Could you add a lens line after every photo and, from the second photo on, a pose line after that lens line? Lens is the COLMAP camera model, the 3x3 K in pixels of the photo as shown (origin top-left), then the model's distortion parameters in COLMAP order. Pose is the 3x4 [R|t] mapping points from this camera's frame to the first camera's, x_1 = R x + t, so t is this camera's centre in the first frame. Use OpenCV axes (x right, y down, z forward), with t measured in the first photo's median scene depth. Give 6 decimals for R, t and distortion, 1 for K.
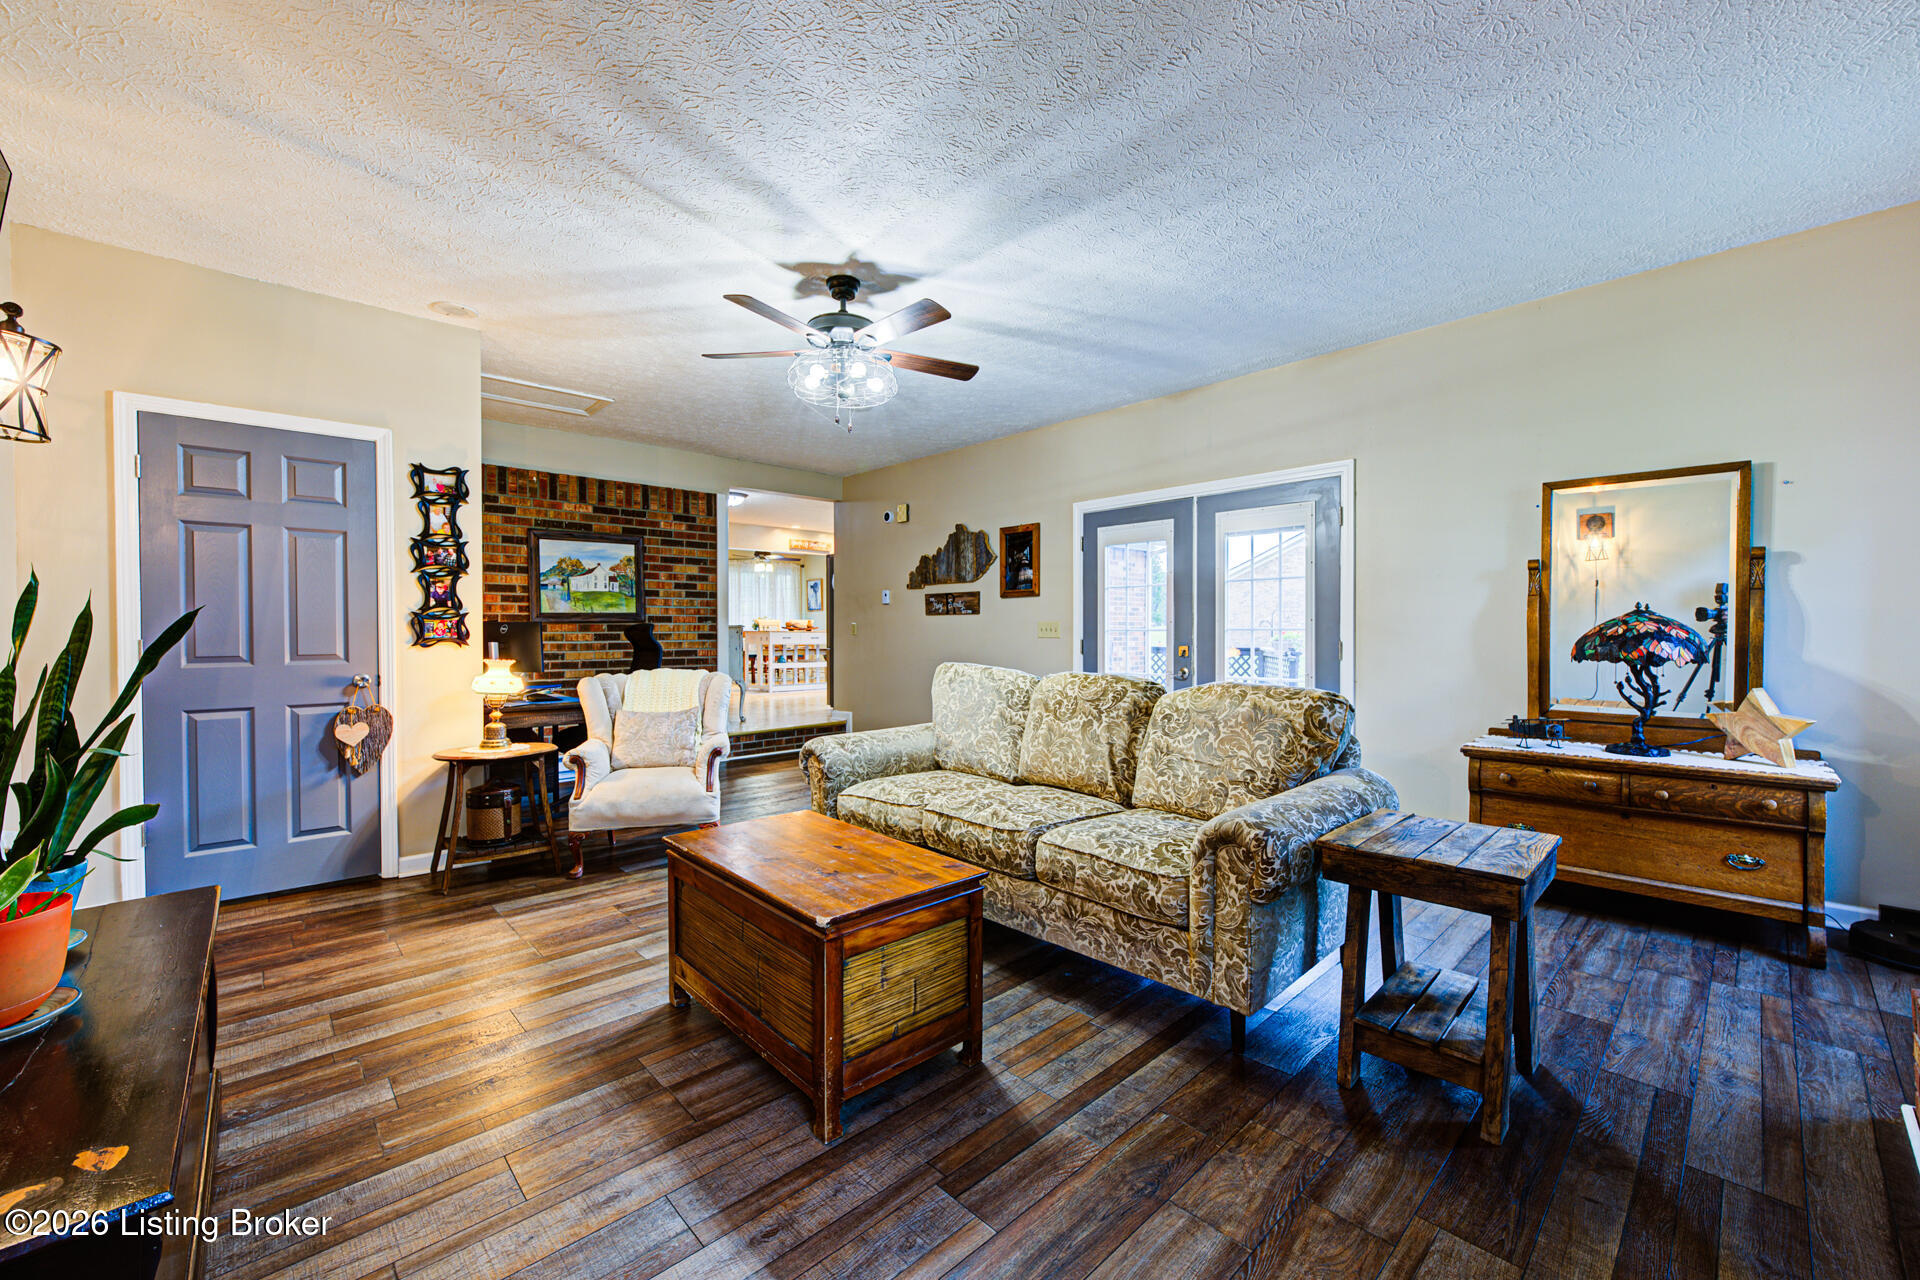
lens RADIAL K [[776.5, 0, 960.0], [0, 776.5, 640.0], [0, 0, 1]] dist [-0.000369, -0.000033]
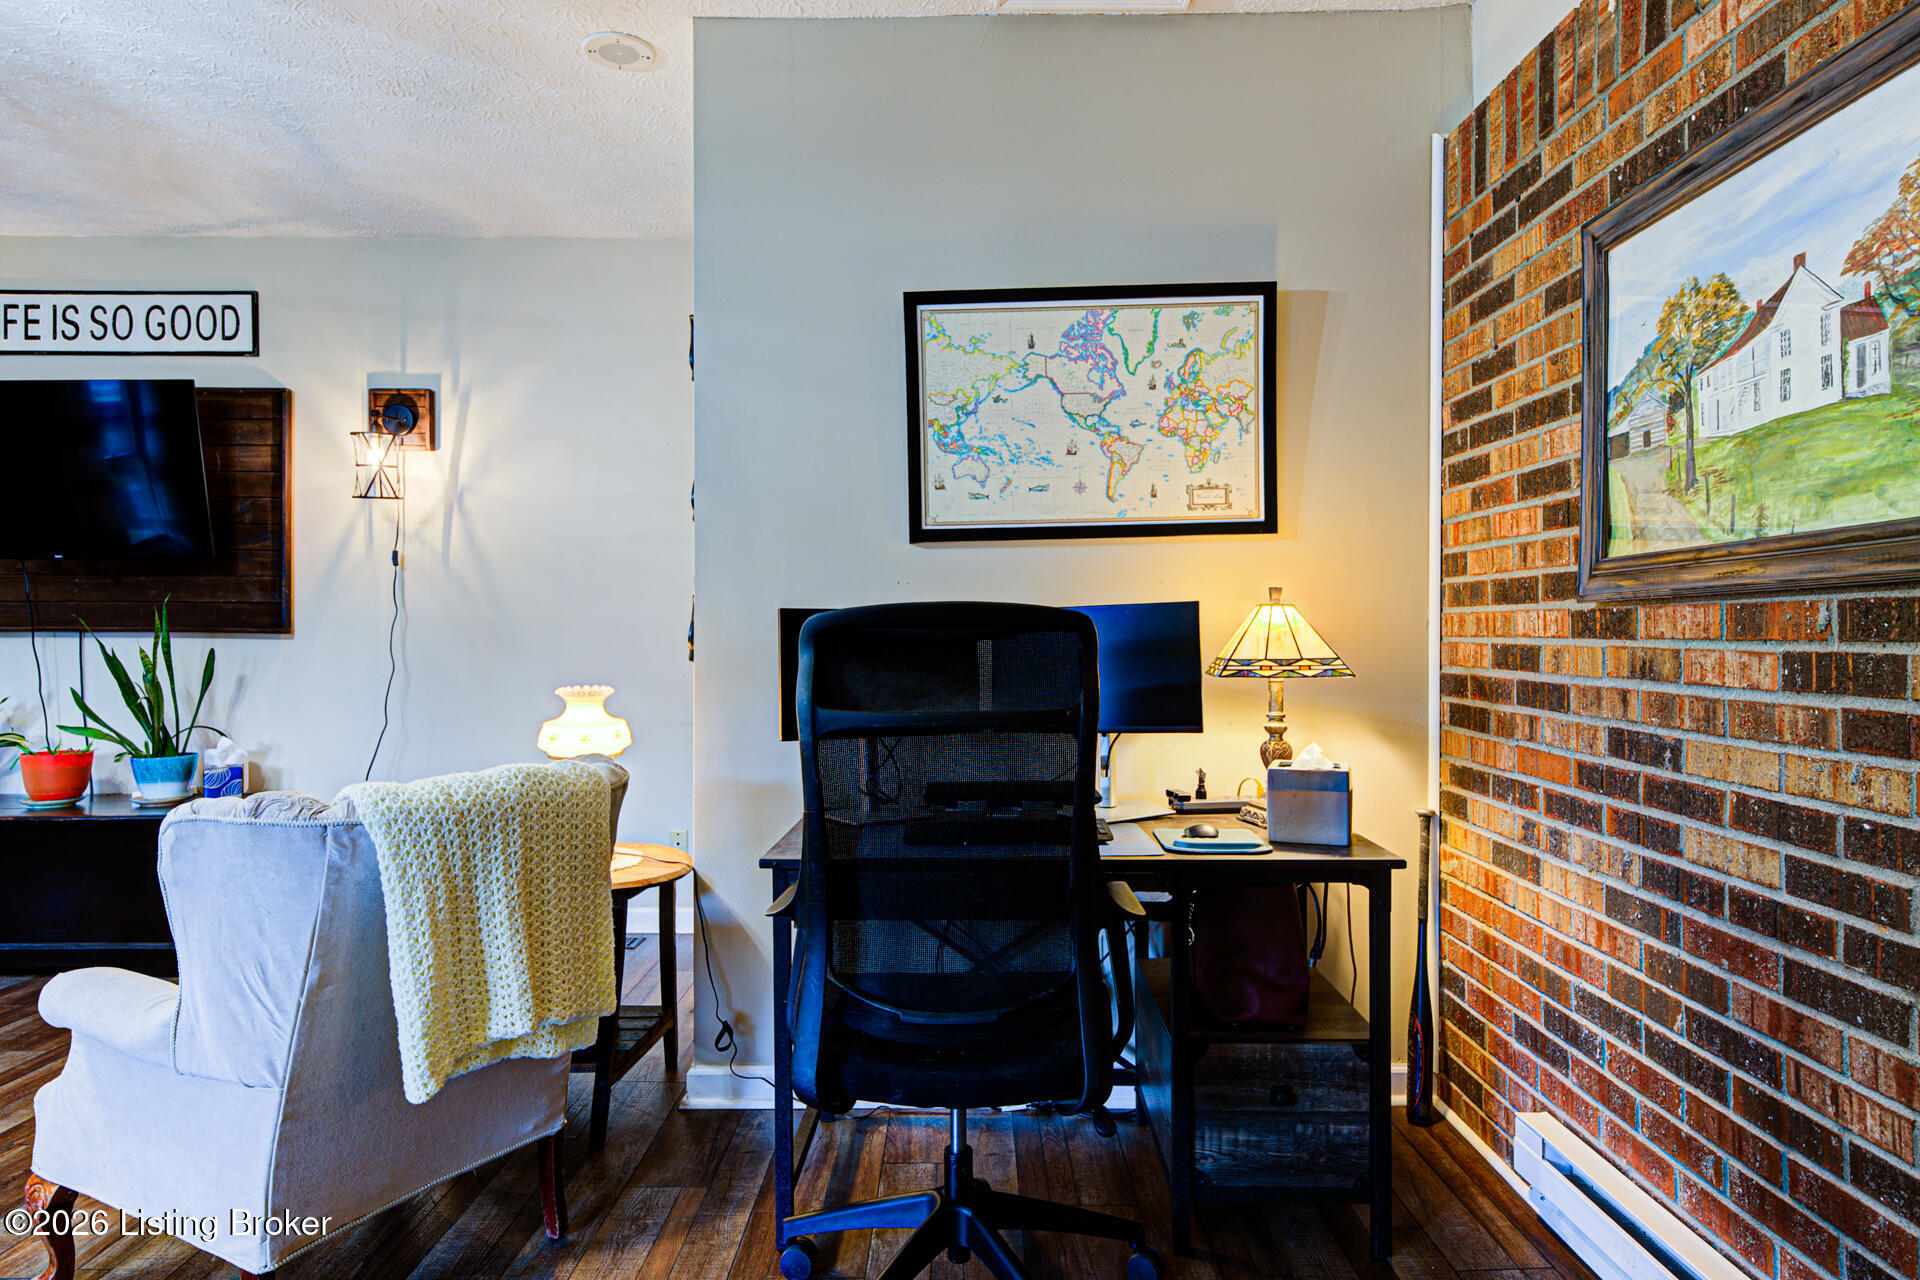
lens RADIAL K [[1091.6, 0, 965.0], [0, 1091.6, 637.0], [0, 0, 1]] dist [0.012975, 0.002387]
pose [[-0.690554, 0.005349, -0.723261, -0.163053], [-0.009621, 0.999816, 0.016580, -0.015138], [0.723217, 0.018407, -0.690375, 1.113603]]
